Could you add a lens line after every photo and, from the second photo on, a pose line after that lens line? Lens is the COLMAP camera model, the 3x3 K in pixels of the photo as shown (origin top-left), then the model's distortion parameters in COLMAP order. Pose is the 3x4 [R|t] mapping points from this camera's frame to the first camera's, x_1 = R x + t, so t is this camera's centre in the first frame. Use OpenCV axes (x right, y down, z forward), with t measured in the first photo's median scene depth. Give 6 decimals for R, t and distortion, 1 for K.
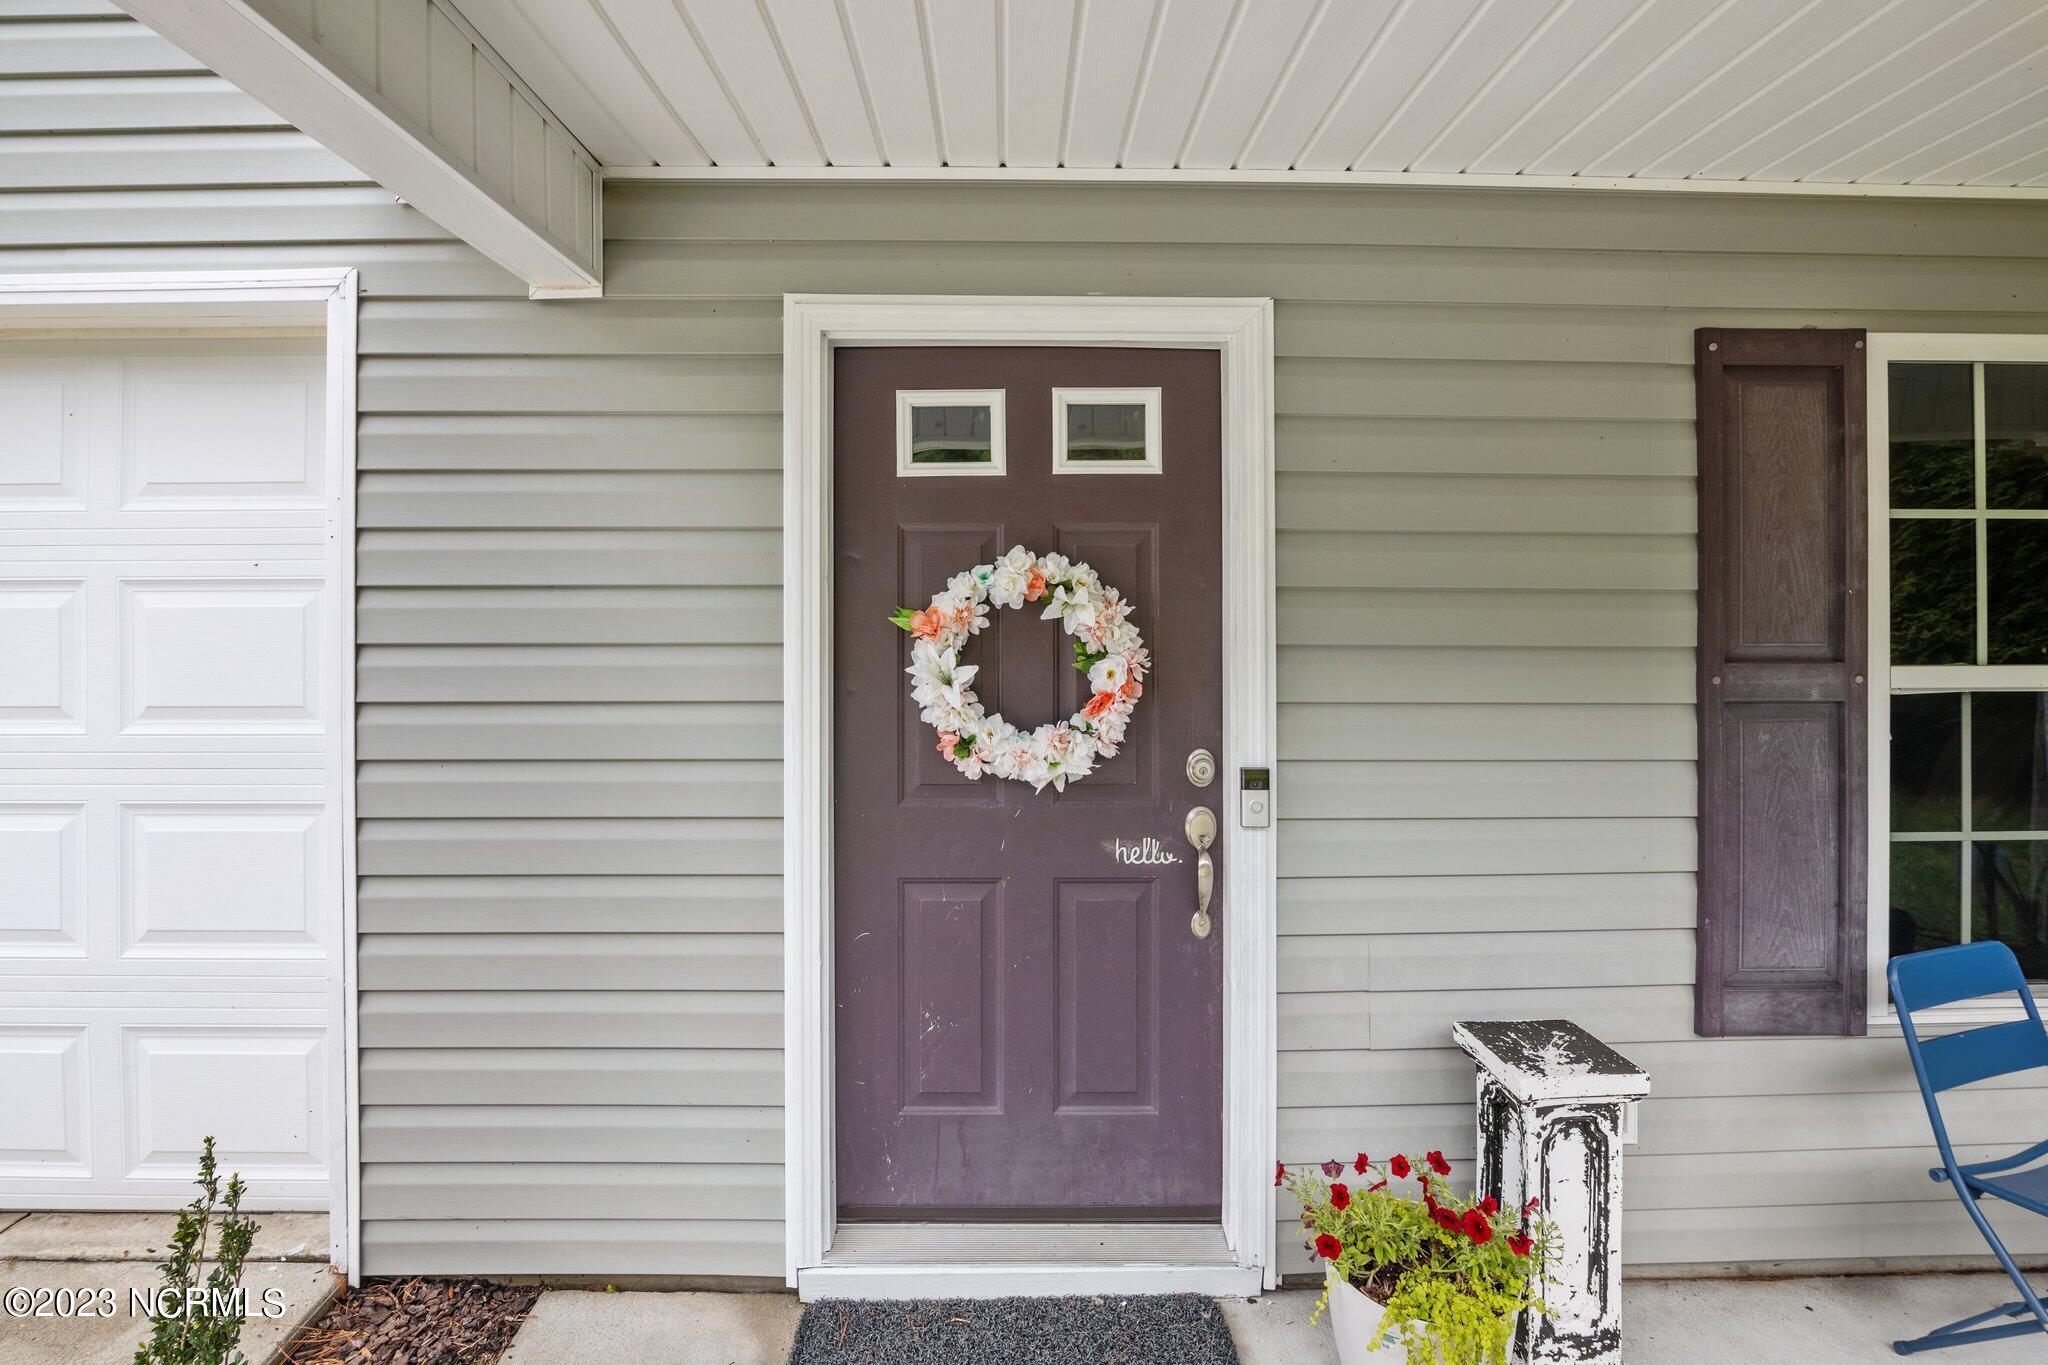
lens RADIAL K [[941.4, 0, 1024.1], [0, 941.4, 673.3], [0, 0, 1]] dist [-0.003530, -0.000319]
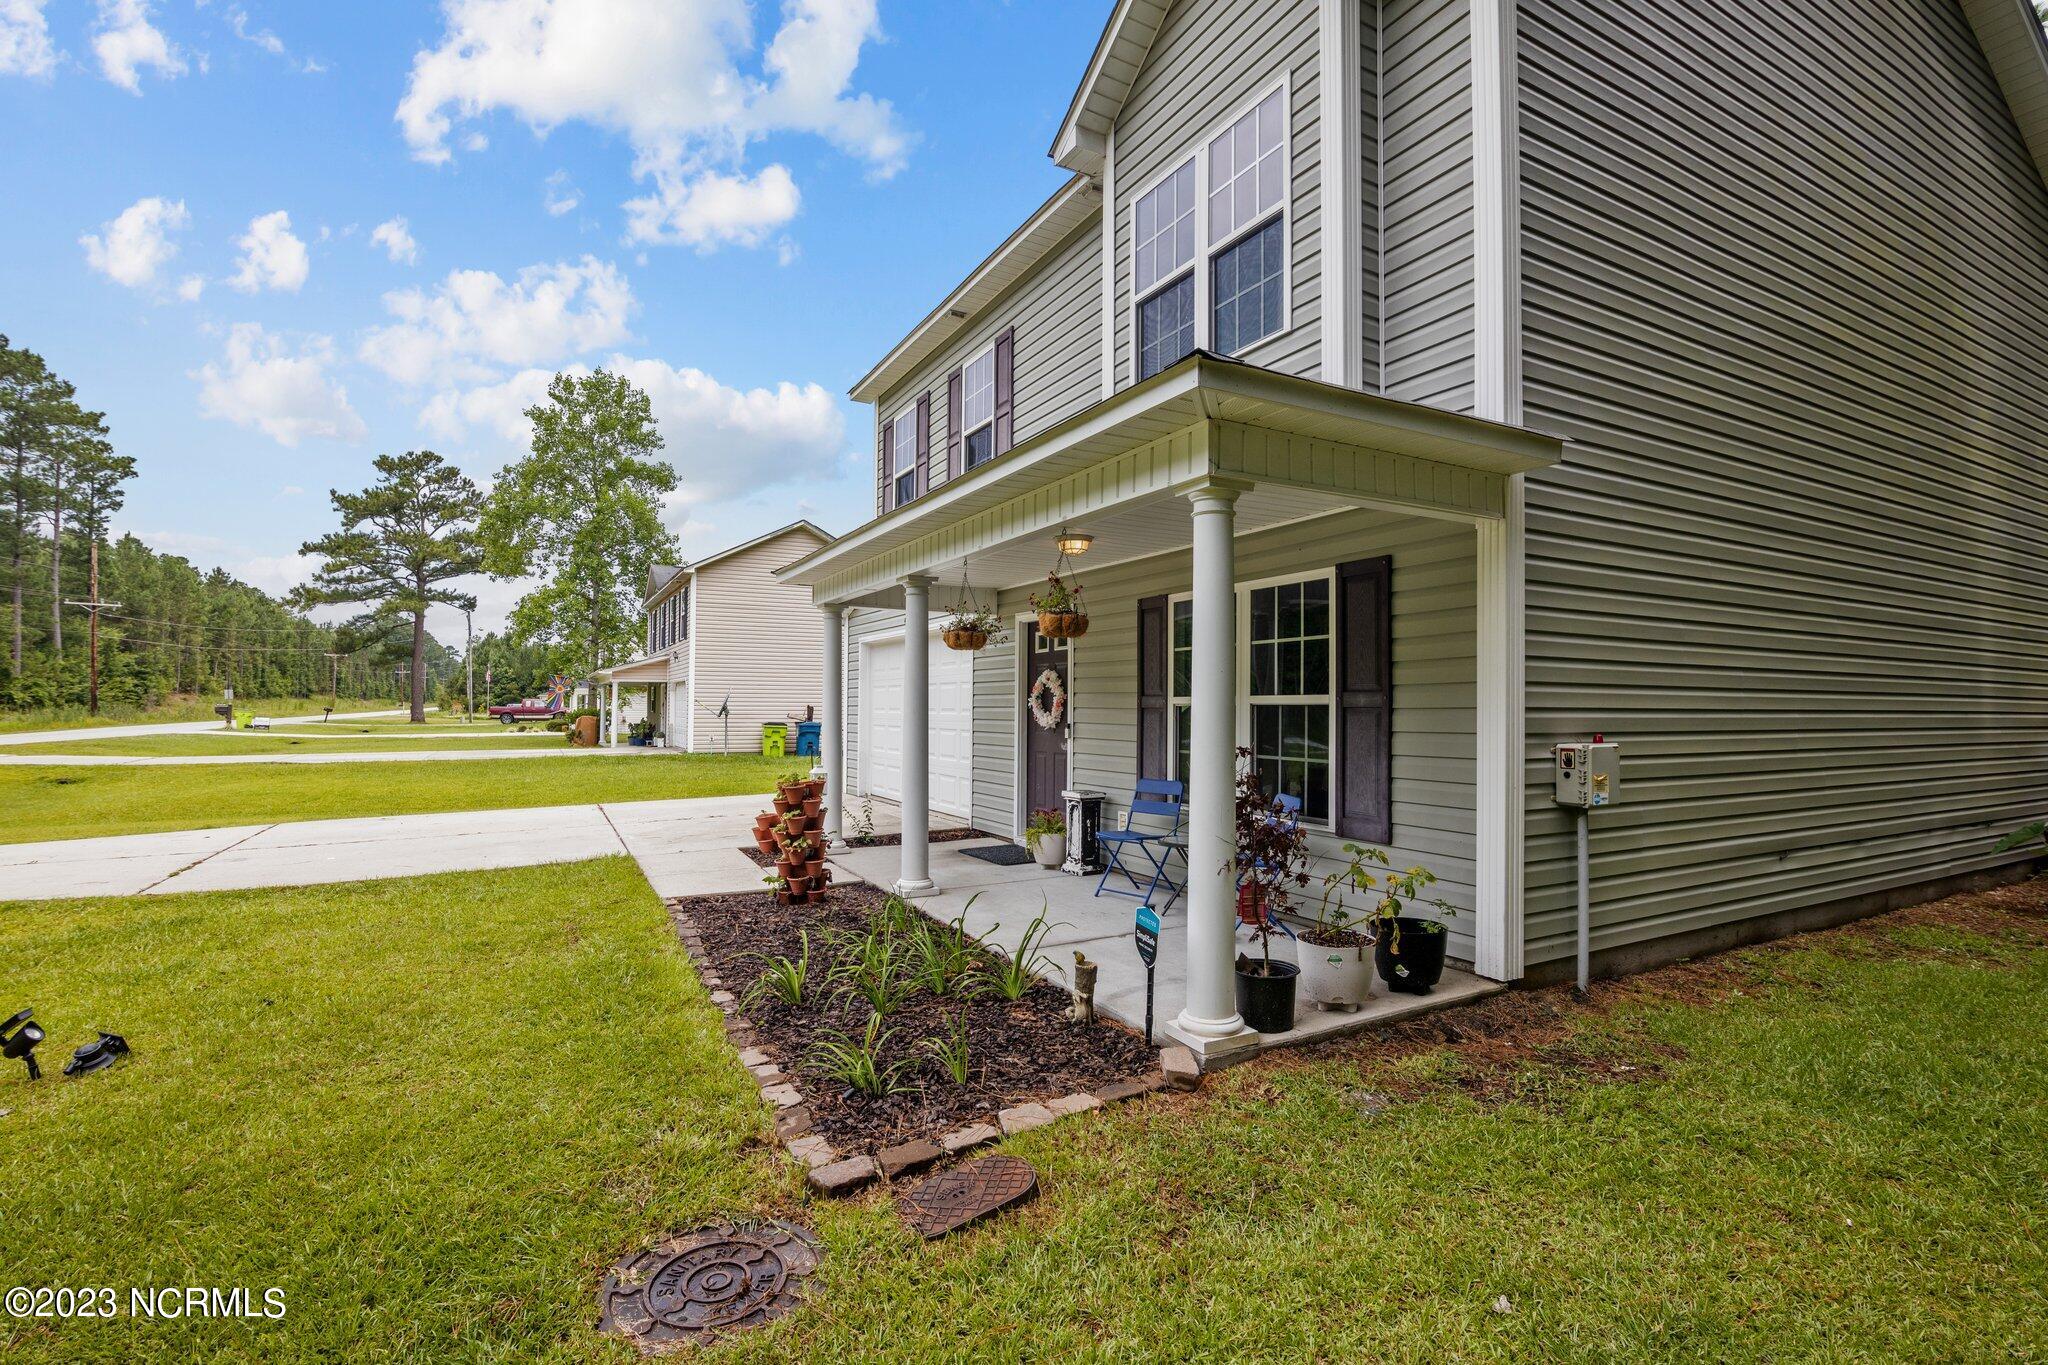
lens RADIAL K [[941.4, 0, 1023.4], [0, 941.4, 684.2], [0, 0, 1]] dist [-0.003530, -0.000319]
pose [[0.441216, -0.020831, -0.897159, 3.644508], [0.000742, 0.999739, -0.022848, 0.022626], [0.897401, 0.009416, 0.441116, -0.904481]]
